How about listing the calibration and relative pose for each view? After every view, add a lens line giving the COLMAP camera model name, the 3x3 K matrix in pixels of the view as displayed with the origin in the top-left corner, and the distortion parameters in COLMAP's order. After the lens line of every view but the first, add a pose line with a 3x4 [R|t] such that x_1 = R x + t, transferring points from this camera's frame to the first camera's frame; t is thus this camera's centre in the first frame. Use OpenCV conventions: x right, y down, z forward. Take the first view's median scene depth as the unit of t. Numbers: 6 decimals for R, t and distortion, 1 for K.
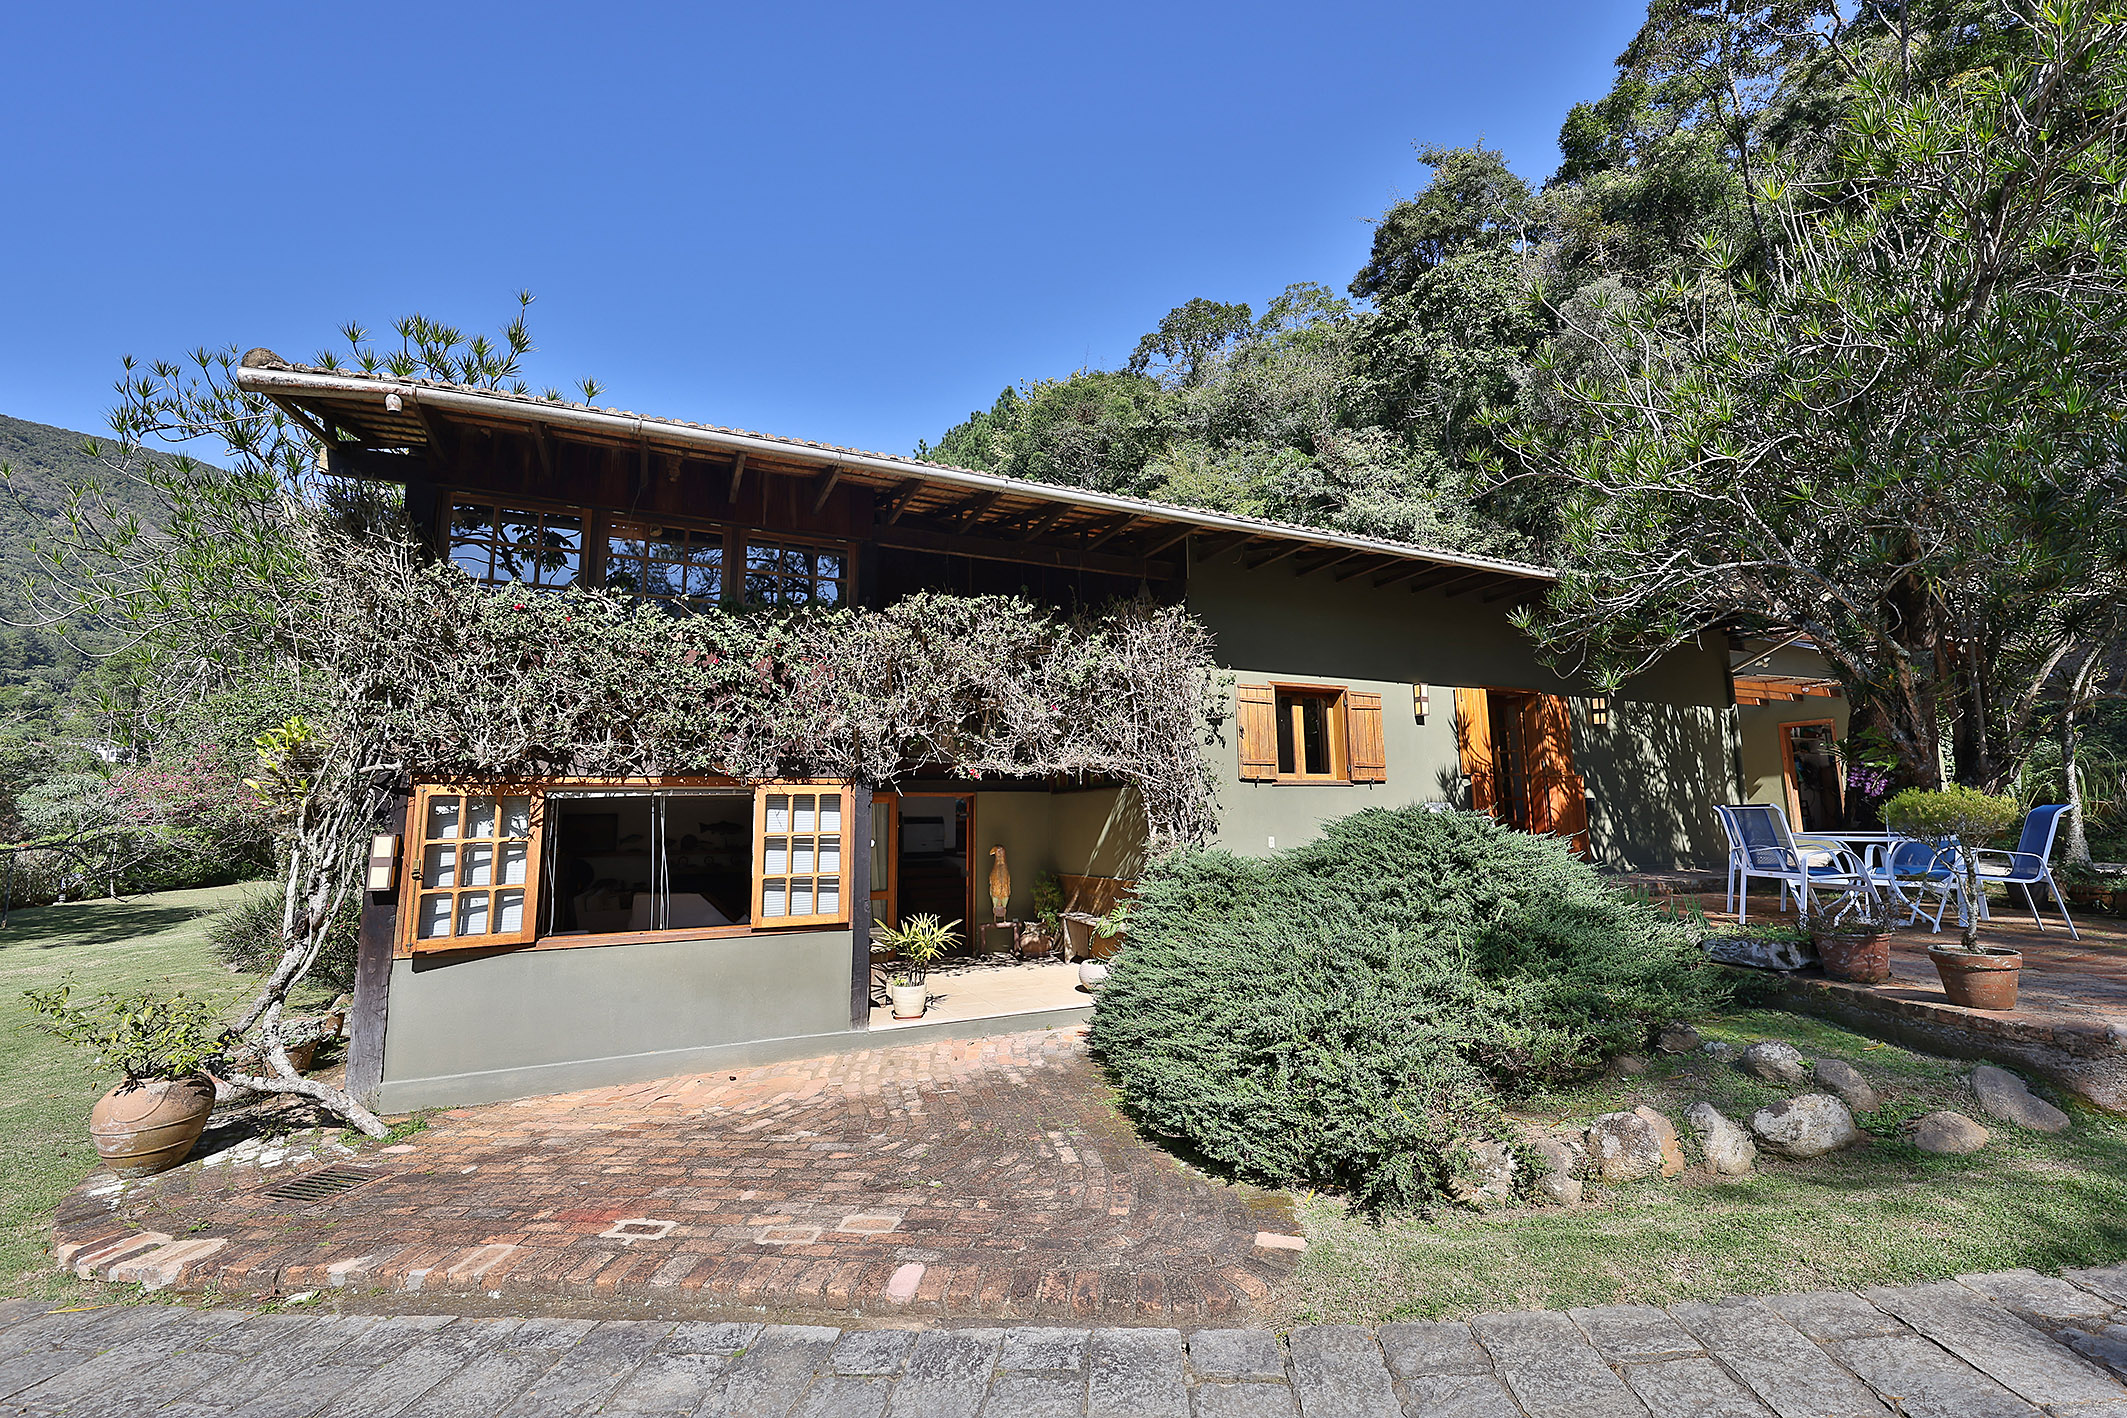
lens RADIAL K [[844.8, 0, 1064.7], [0, 844.8, 707.6], [0, 0, 1]] dist [0.003001, -0.000143]
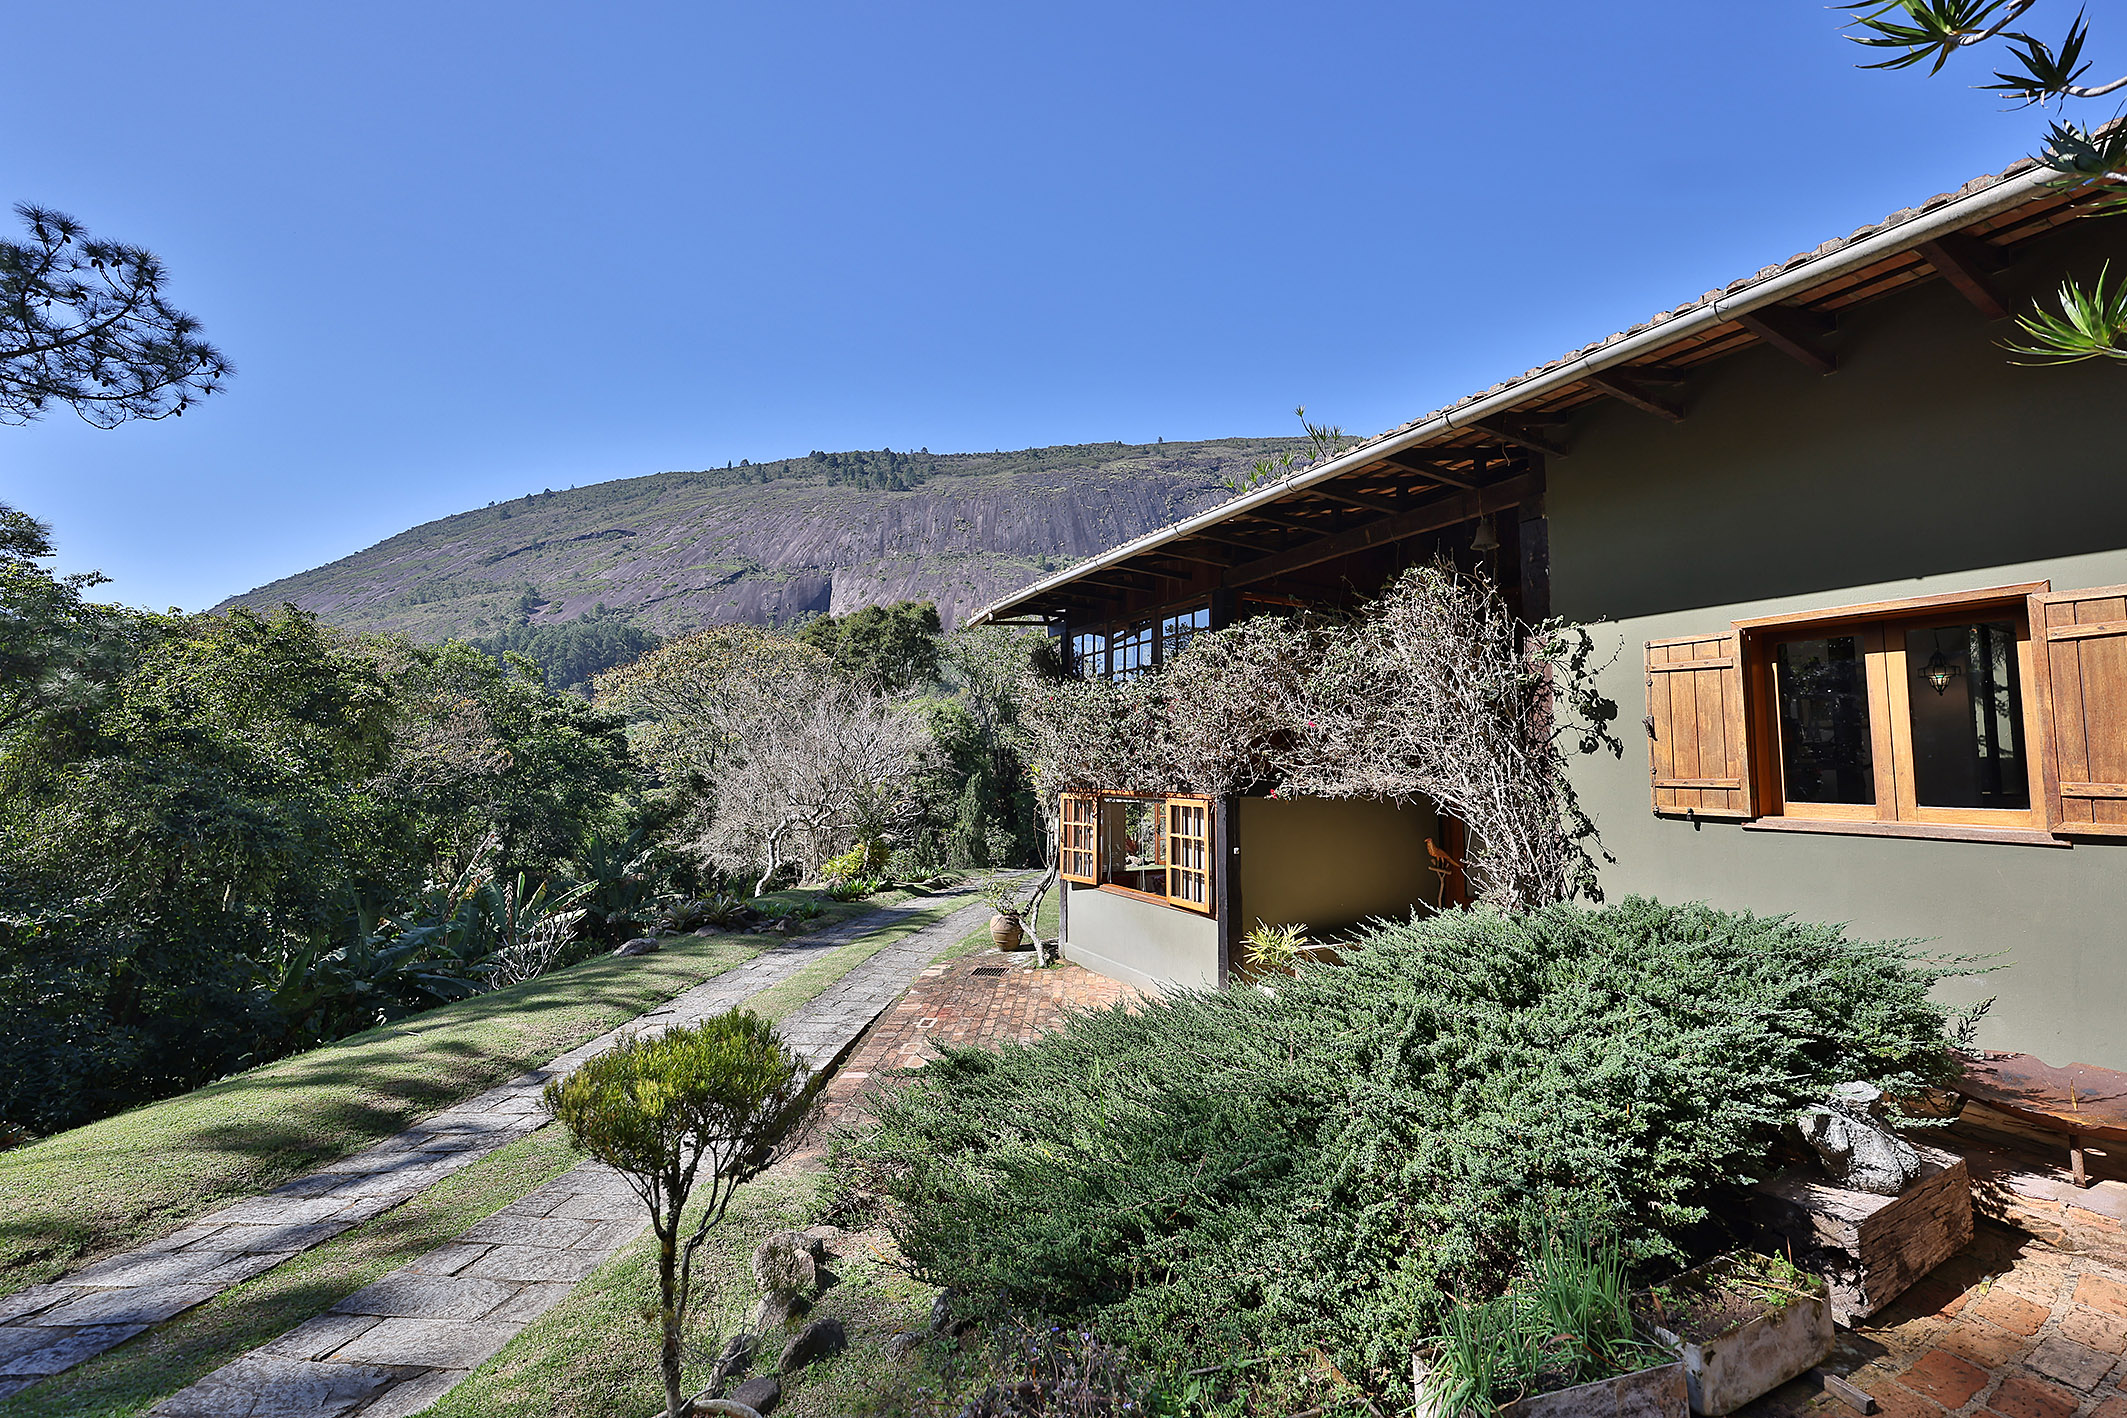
lens RADIAL K [[820.5, 0, 1069.9], [0, 820.5, 706.7], [0, 0, 1]] dist [0.004084, -0.000347]
pose [[0.077351, -0.057452, -0.995347, 0.922603], [0.125853, 0.990915, -0.047416, -0.010579], [0.989029, -0.121599, 0.083879, 0.736677]]
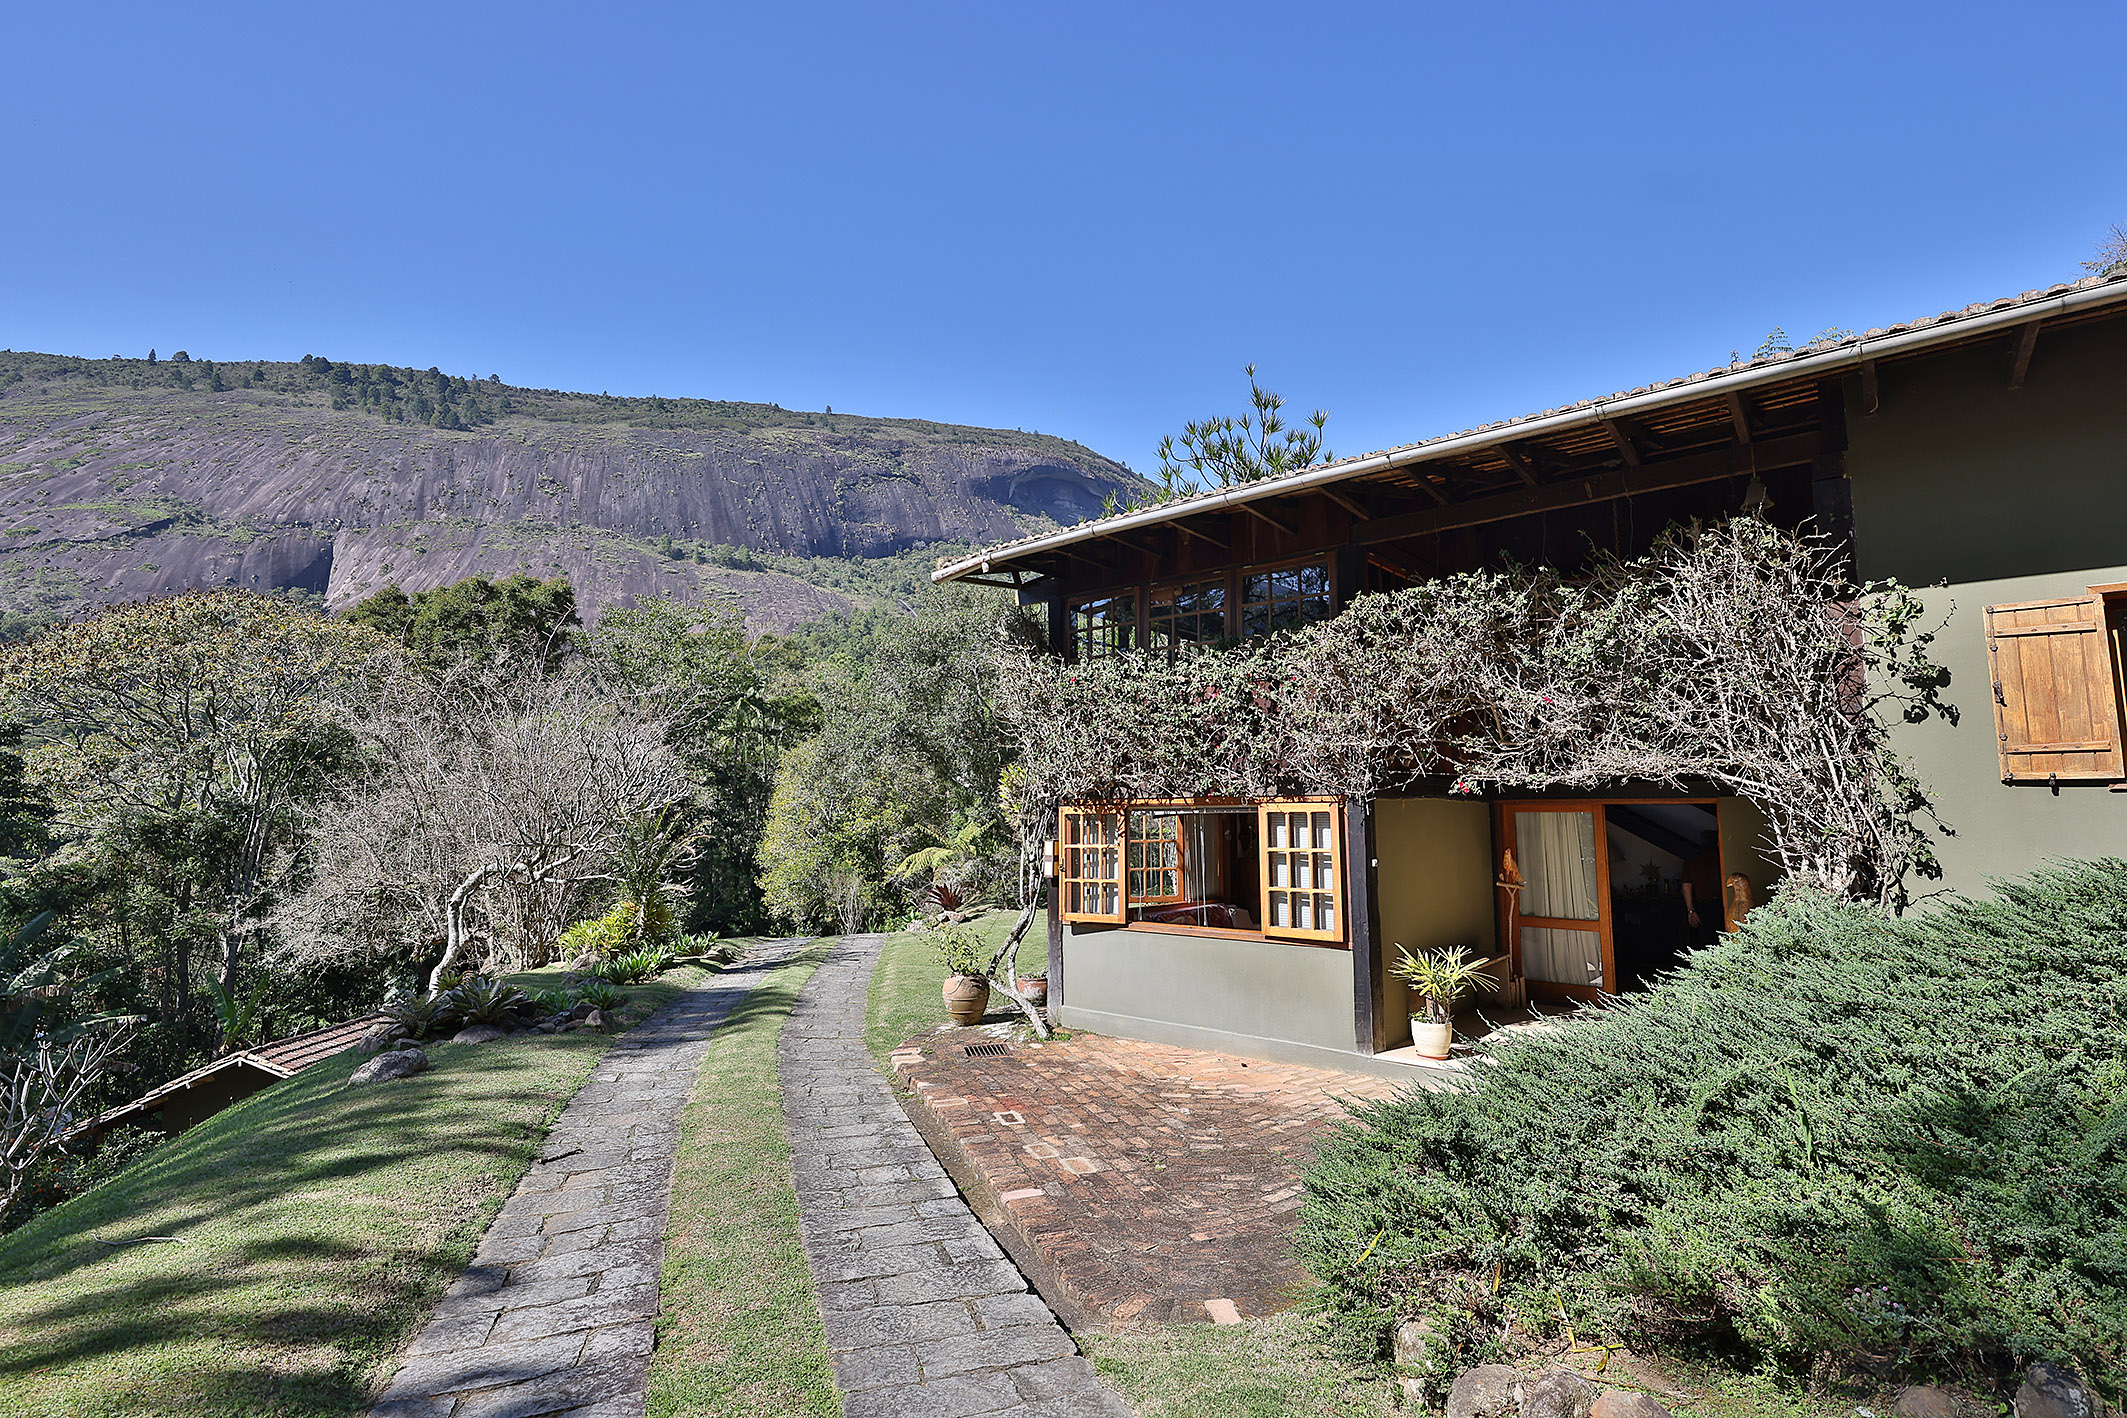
lens RADIAL K [[1004.9, 0, 1070.7], [0, 1004.9, 707.6], [0, 0, 1]] dist [-0.000053, 0.000253]
pose [[0.429716, -0.084904, -0.898963, 0.683666], [0.115044, 0.992604, -0.038756, -0.008468], [0.895605, -0.086766, 0.436306, 0.226778]]
